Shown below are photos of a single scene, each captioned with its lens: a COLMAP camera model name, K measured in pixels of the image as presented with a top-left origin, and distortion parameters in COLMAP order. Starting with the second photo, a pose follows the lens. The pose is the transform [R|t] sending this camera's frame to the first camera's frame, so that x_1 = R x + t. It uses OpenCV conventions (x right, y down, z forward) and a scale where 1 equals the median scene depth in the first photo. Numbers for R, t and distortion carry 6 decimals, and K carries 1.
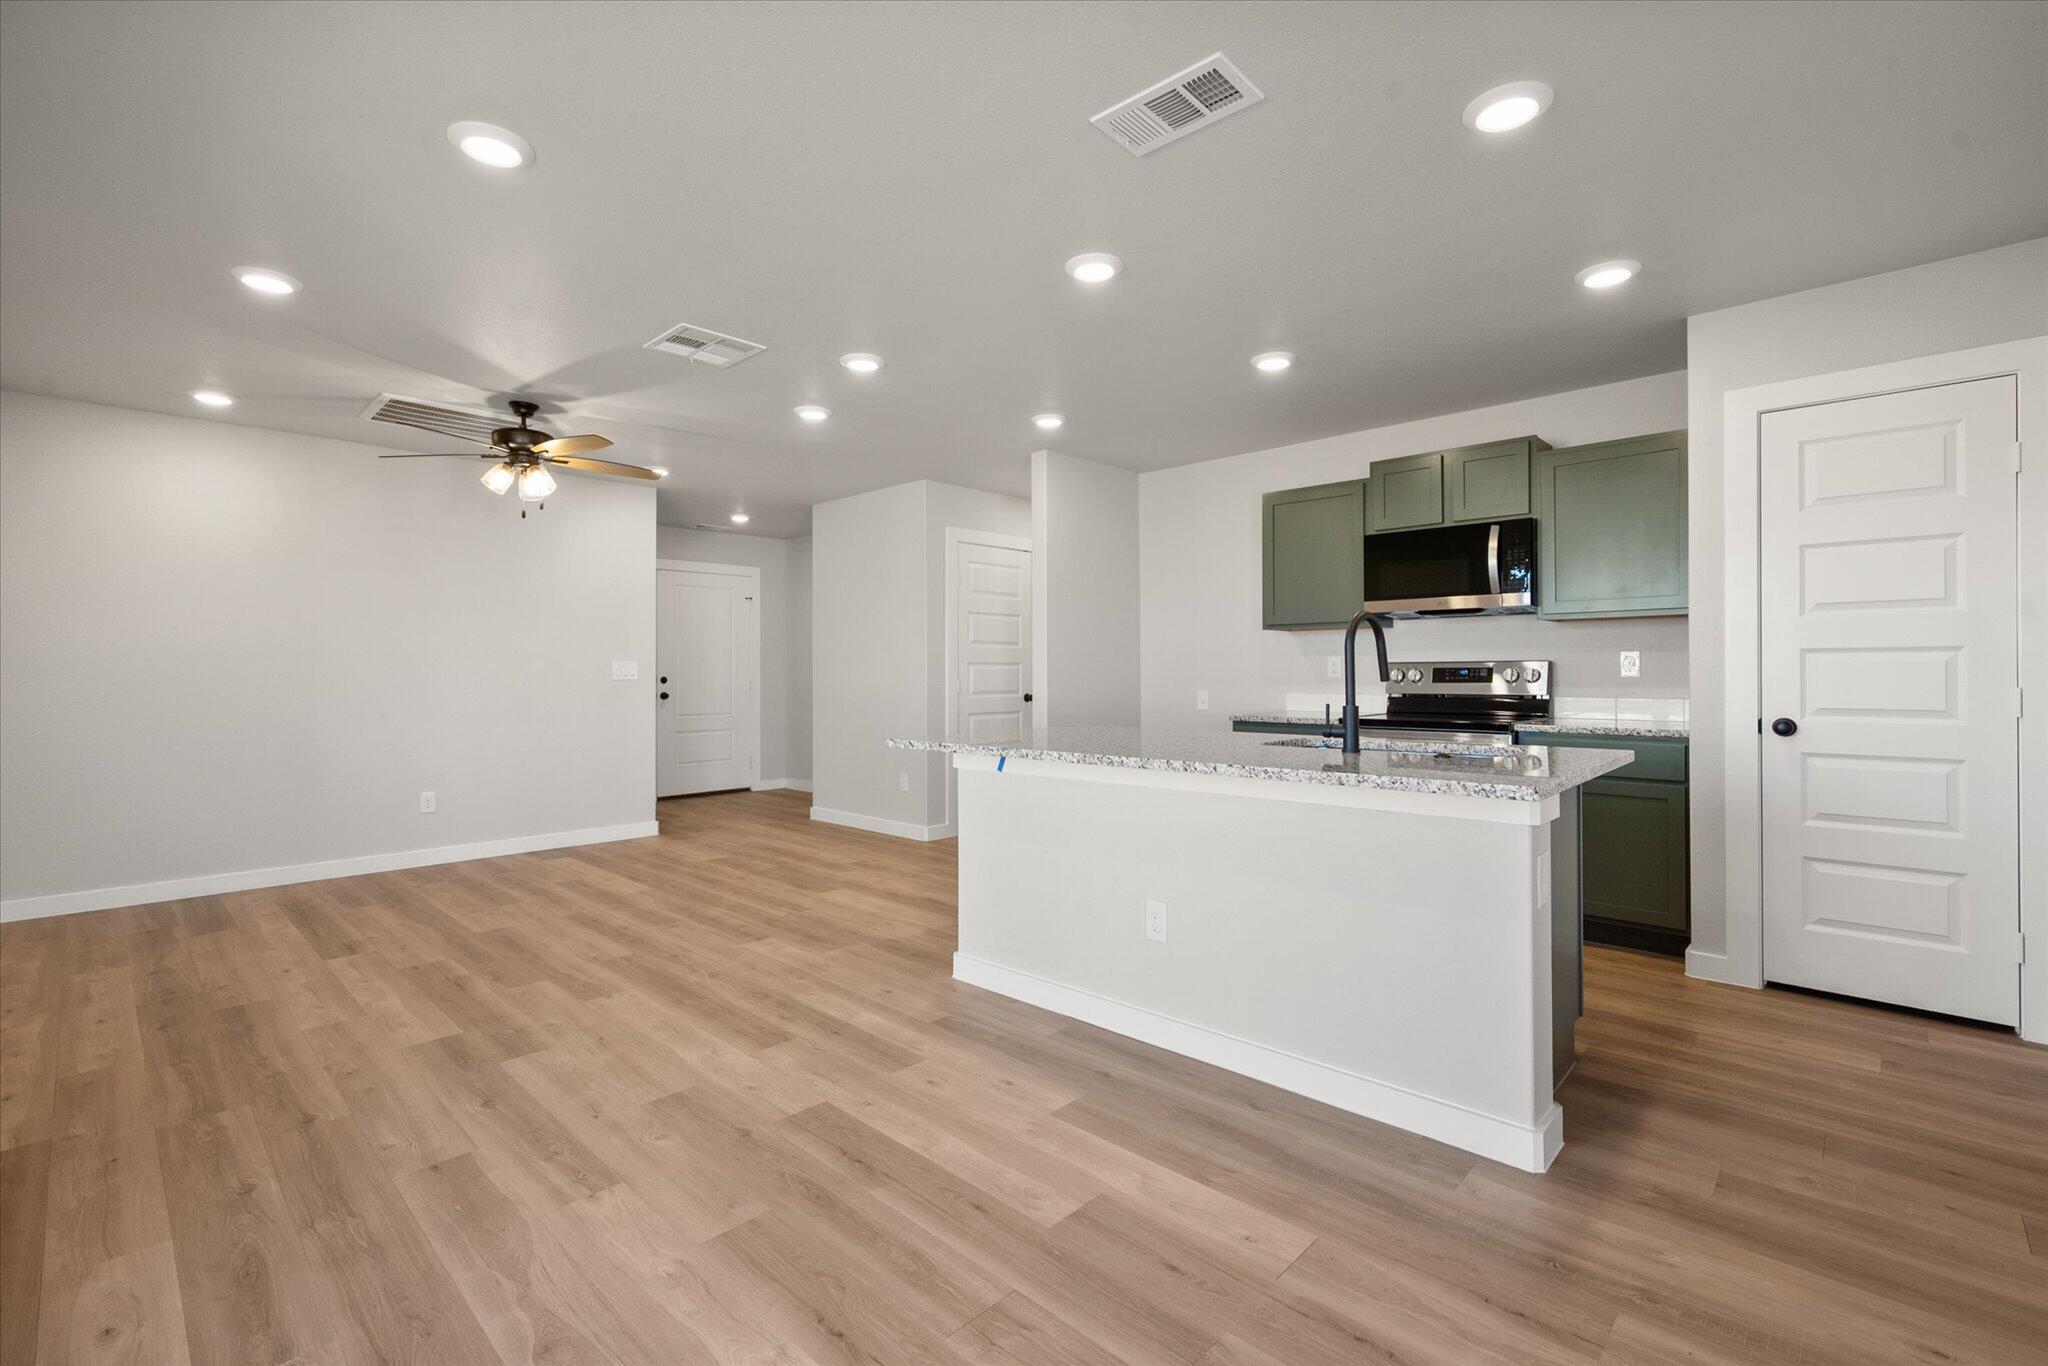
lens RADIAL K [[901.3, 0, 1019.7], [0, 901.3, 670.2], [0, 0, 1]] dist [0.000600, 0.000021]
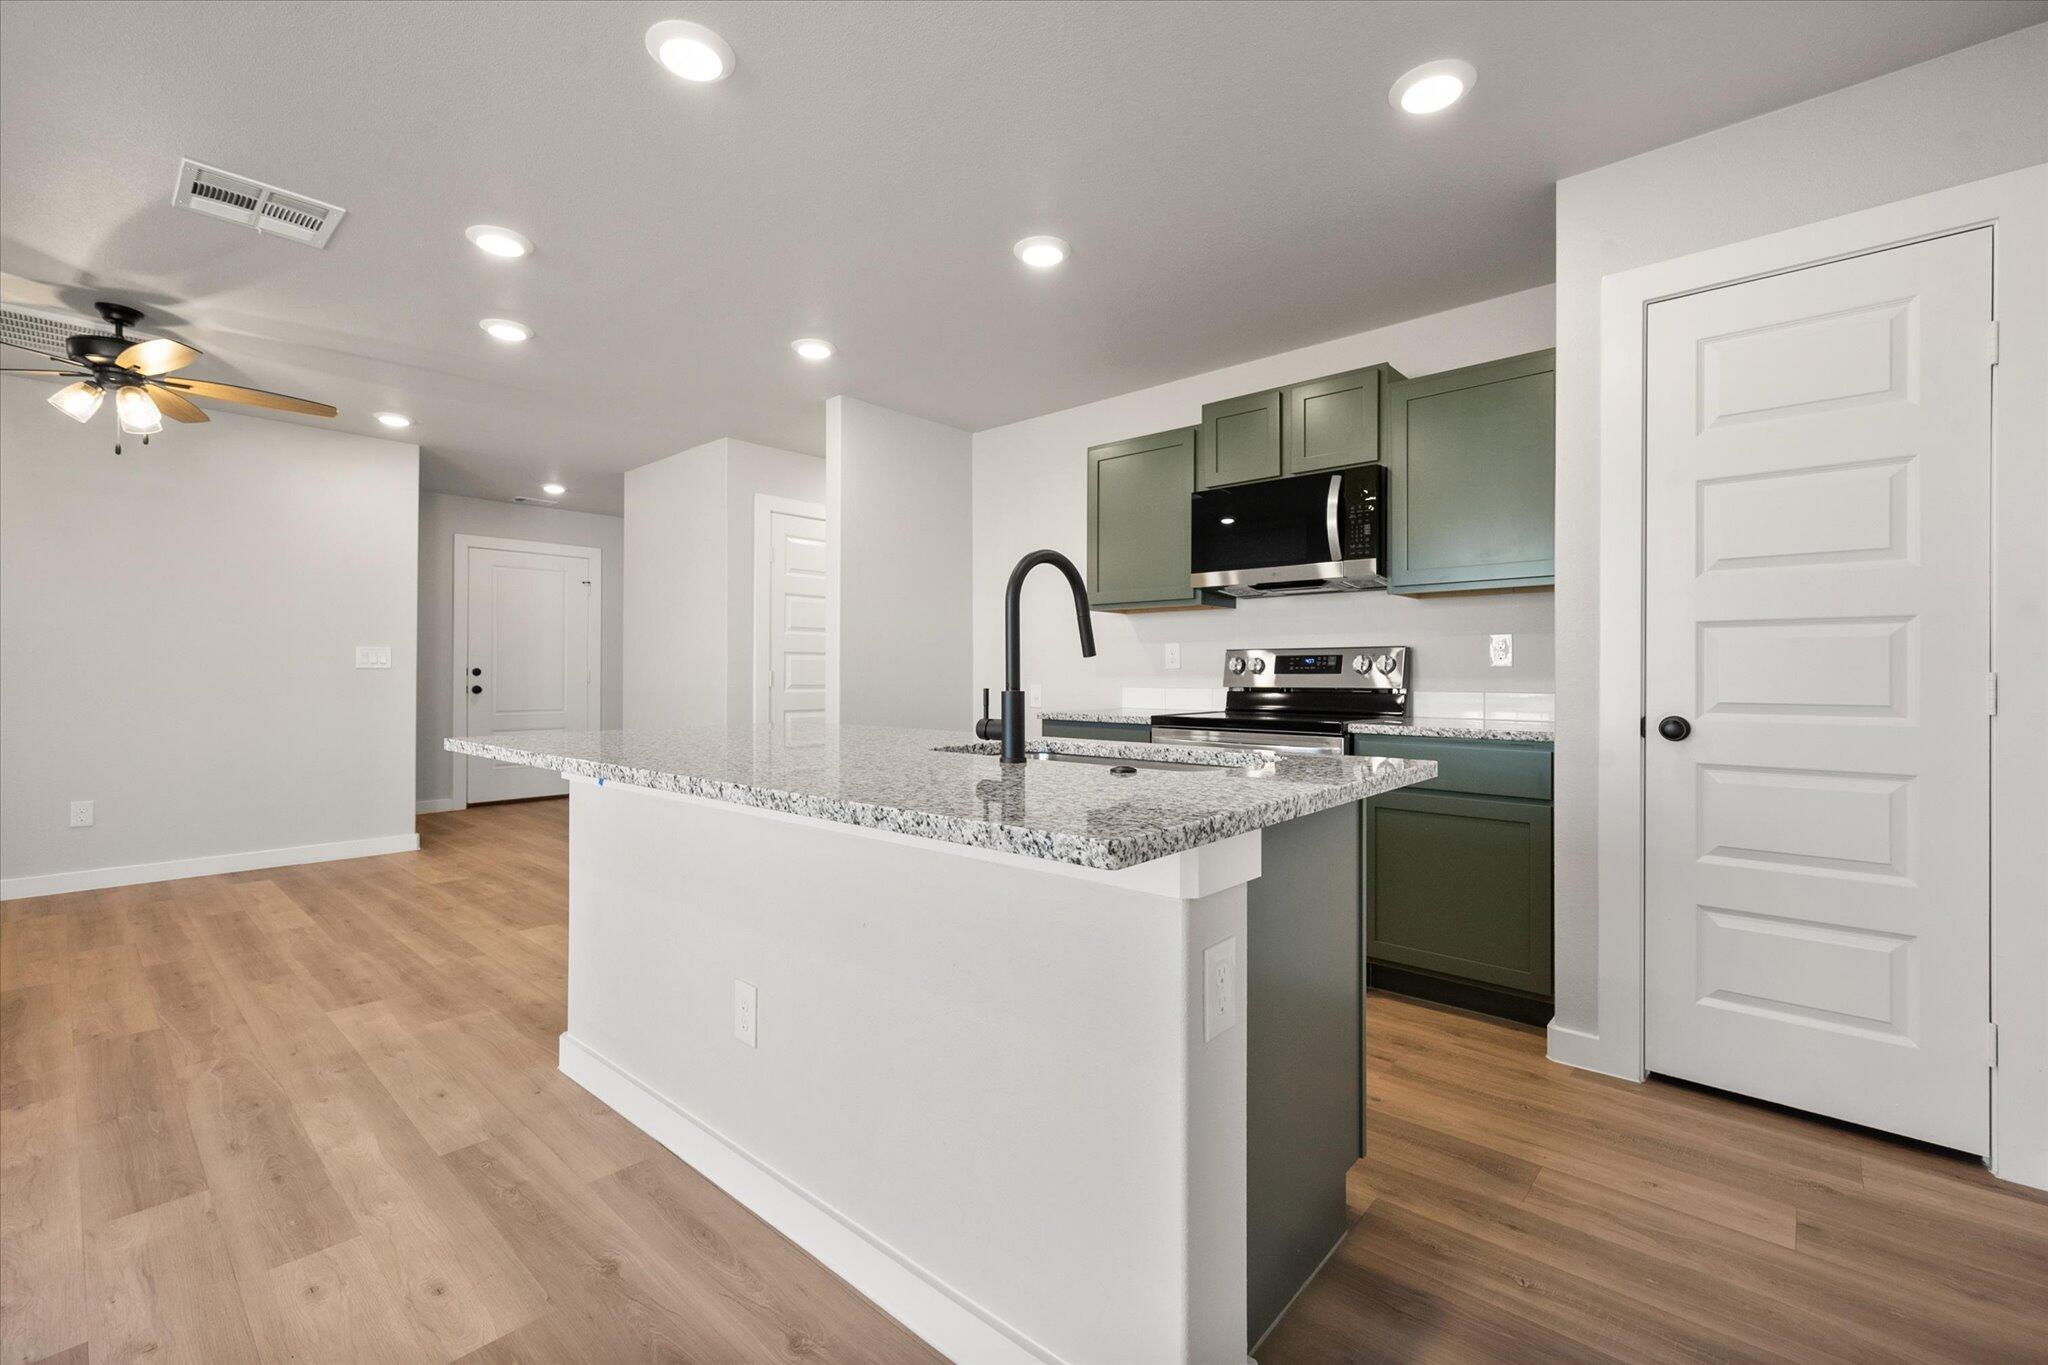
lens RADIAL K [[876.1, 0, 1022.5], [0, 876.1, 674.5], [0, 0, 1]] dist [-0.000109, 0.000099]
pose [[0.999496, 0.006971, 0.030963, 0.274612], [-0.006996, 0.999975, 0.000699, 0.020955], [-0.030958, -0.000915, 0.999520, 0.282352]]
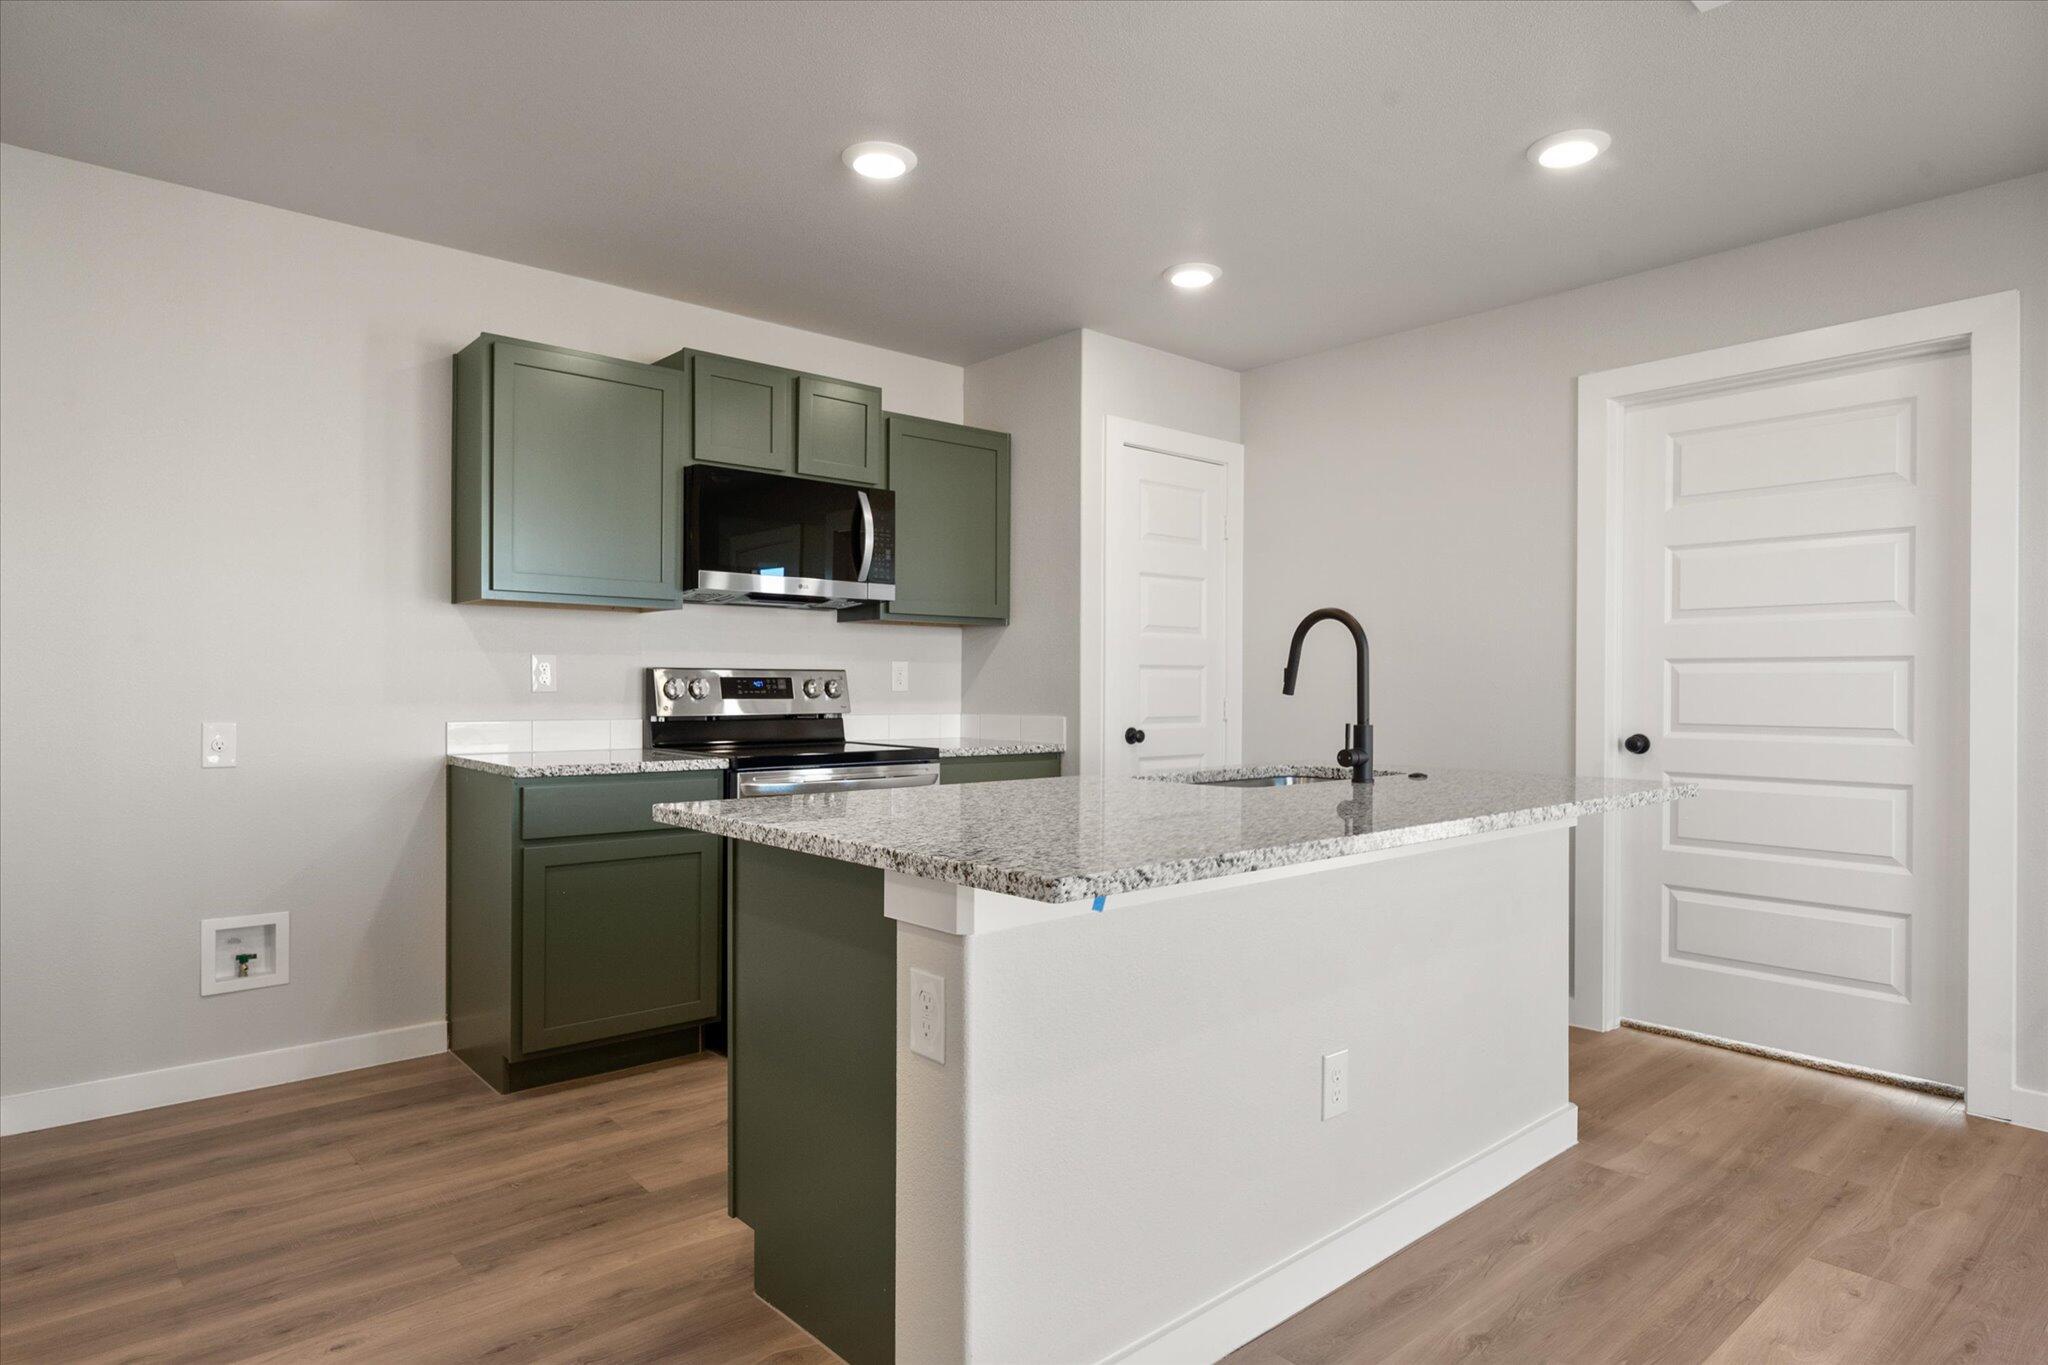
lens RADIAL K [[1165.3, 0, 1029.6], [0, 1165.3, 693.7], [0, 0, 1]] dist [0.000025, 0.000696]
pose [[0.086447, -0.002361, 0.996254, -0.542915], [-0.005493, 0.999981, 0.002846, 0.008214], [-0.996241, -0.005718, 0.086432, 0.936683]]
